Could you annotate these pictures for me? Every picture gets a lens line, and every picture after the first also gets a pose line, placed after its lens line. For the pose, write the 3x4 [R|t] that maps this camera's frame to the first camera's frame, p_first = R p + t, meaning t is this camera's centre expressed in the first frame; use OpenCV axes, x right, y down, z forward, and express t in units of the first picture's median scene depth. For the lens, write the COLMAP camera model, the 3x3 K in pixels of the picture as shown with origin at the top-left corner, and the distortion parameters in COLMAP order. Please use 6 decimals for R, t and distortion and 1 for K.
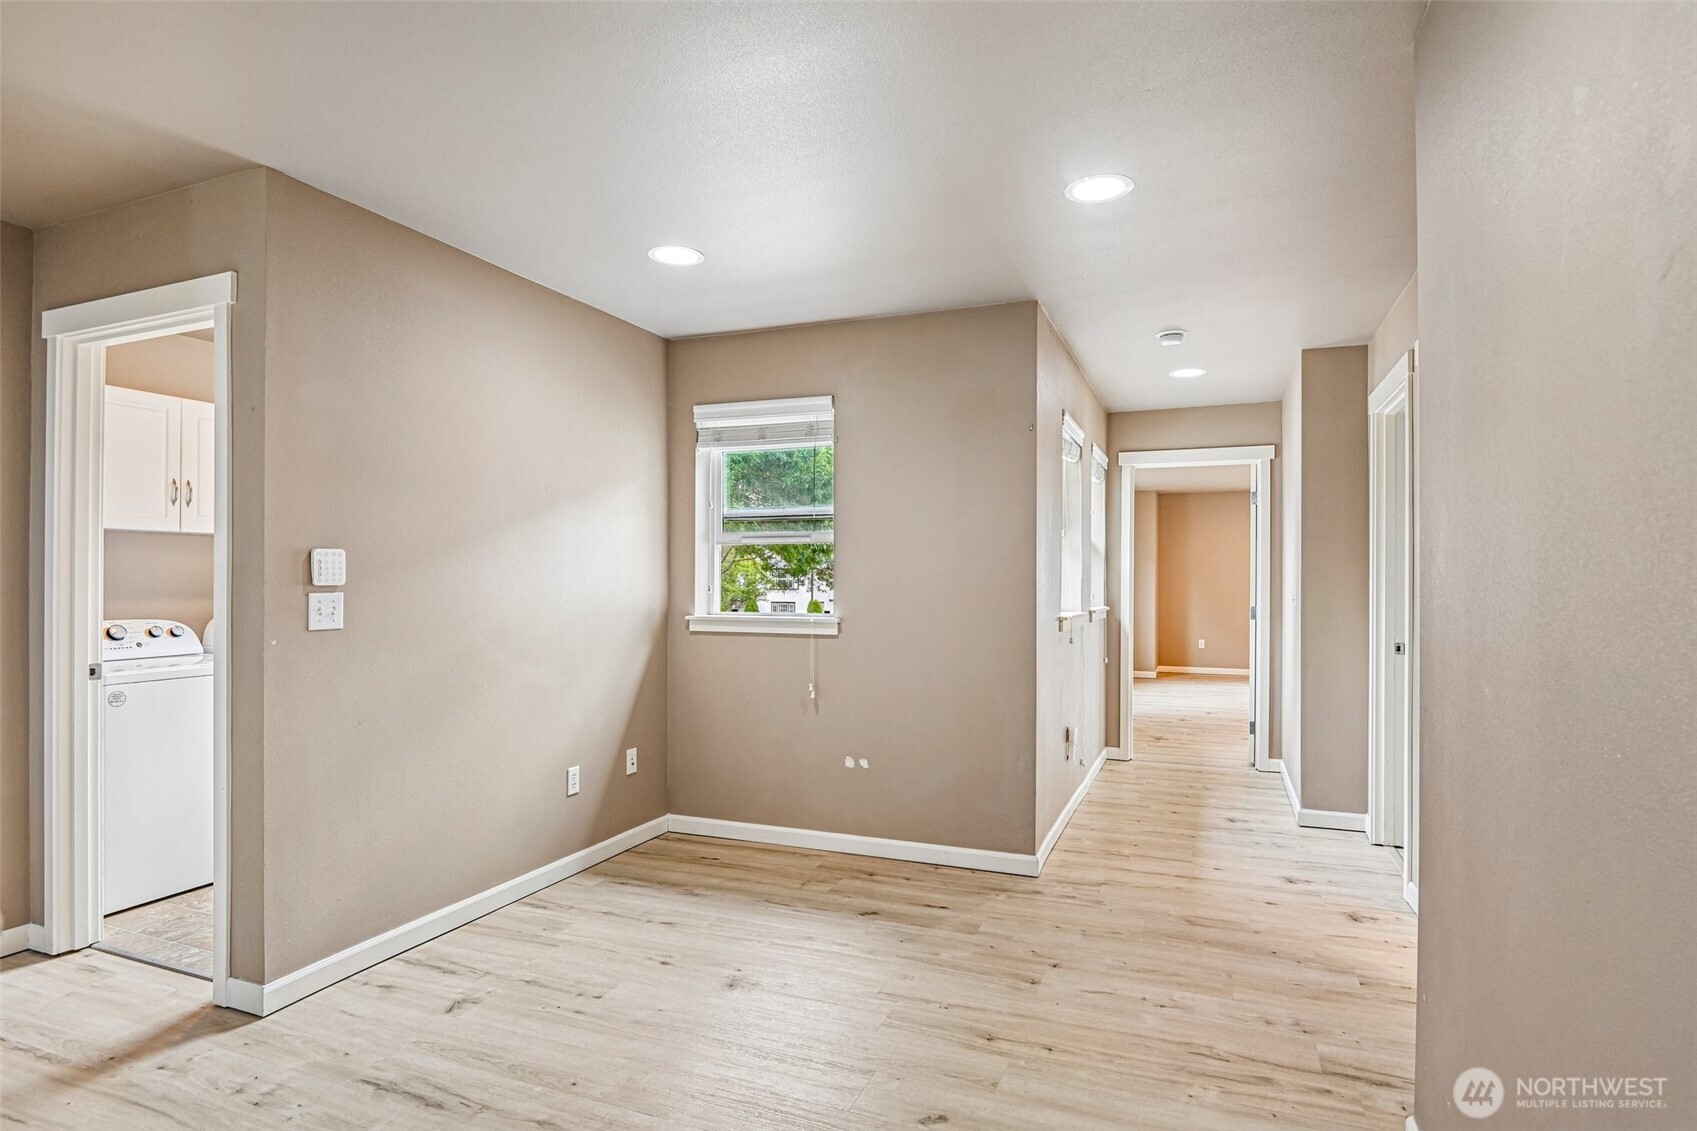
lens RADIAL K [[918.1, 0, 849.7], [0, 918.1, 574.7], [0, 0, 1]] dist [-0.010820, -0.002629]
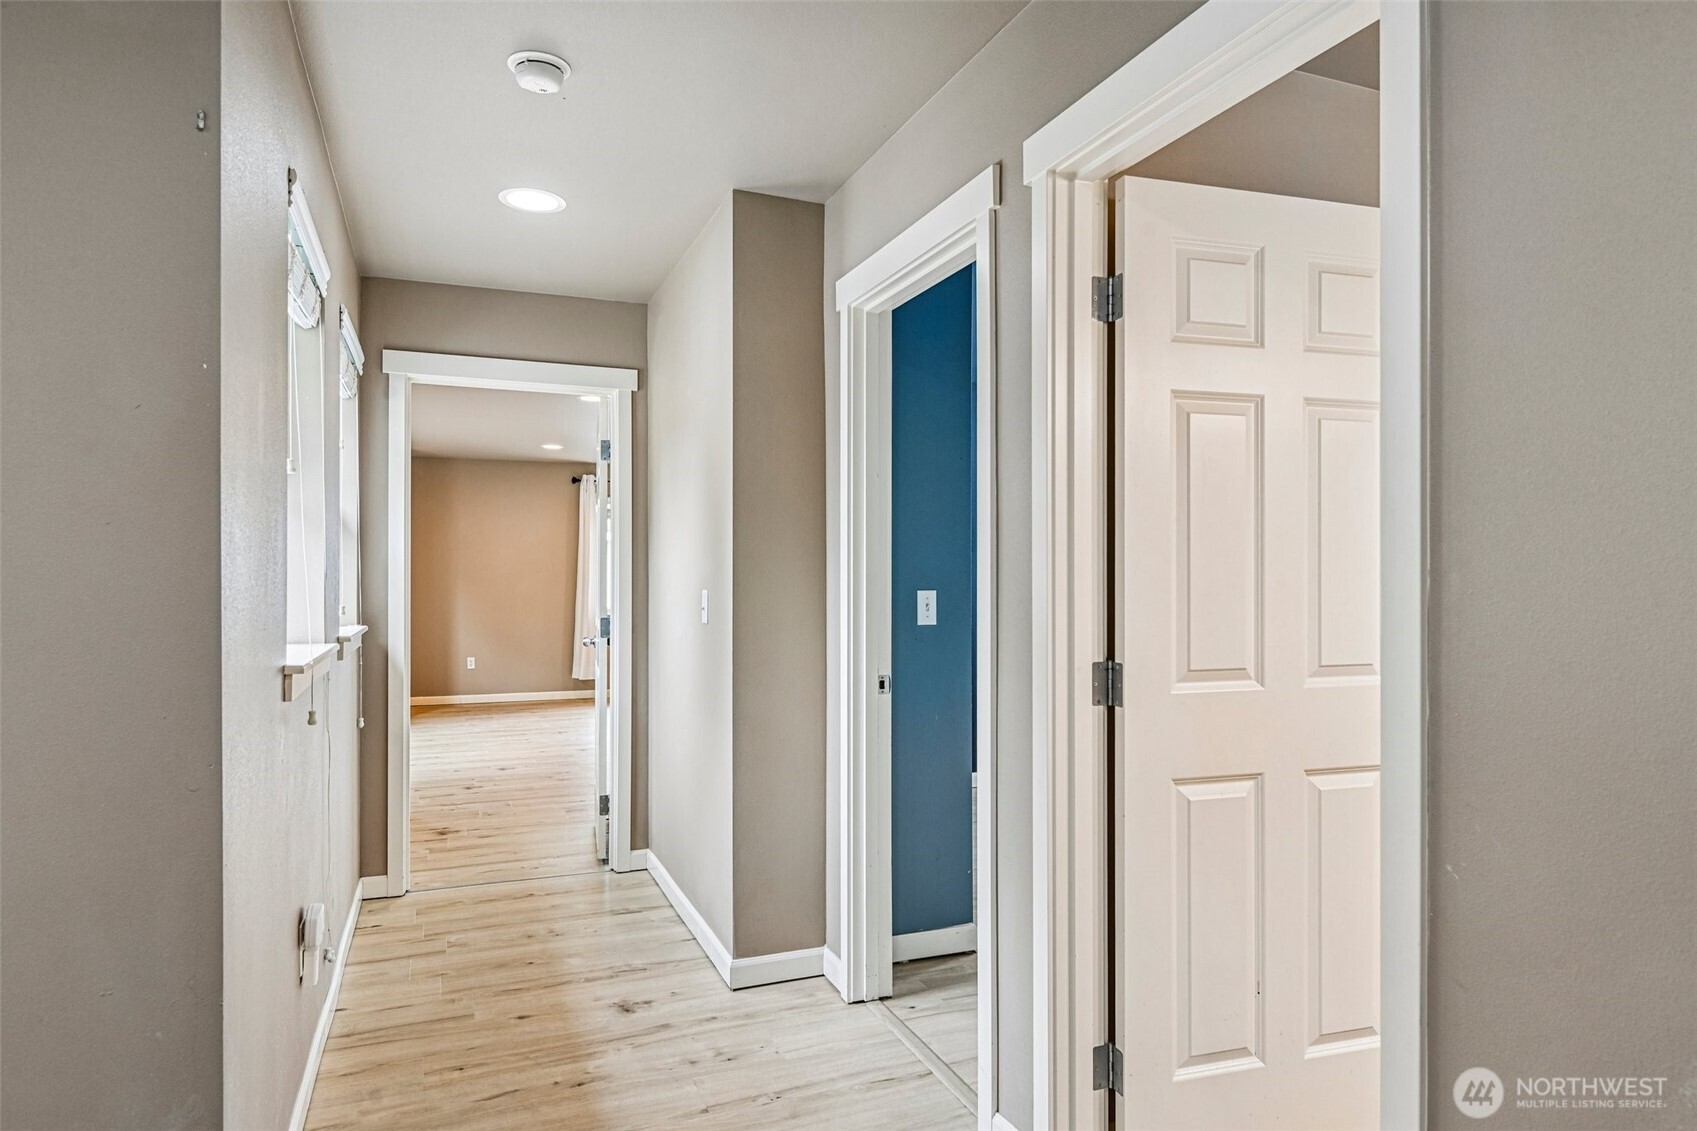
lens RADIAL K [[1013.5, 0, 851.4], [0, 1013.5, 581.8], [0, 0, 1]] dist [0.009591, -0.001532]
pose [[0.721911, -0.005245, 0.691966, 0.073492], [-0.001900, 0.999952, 0.009562, 0.002320], [-0.691983, -0.008217, 0.721867, 0.374582]]
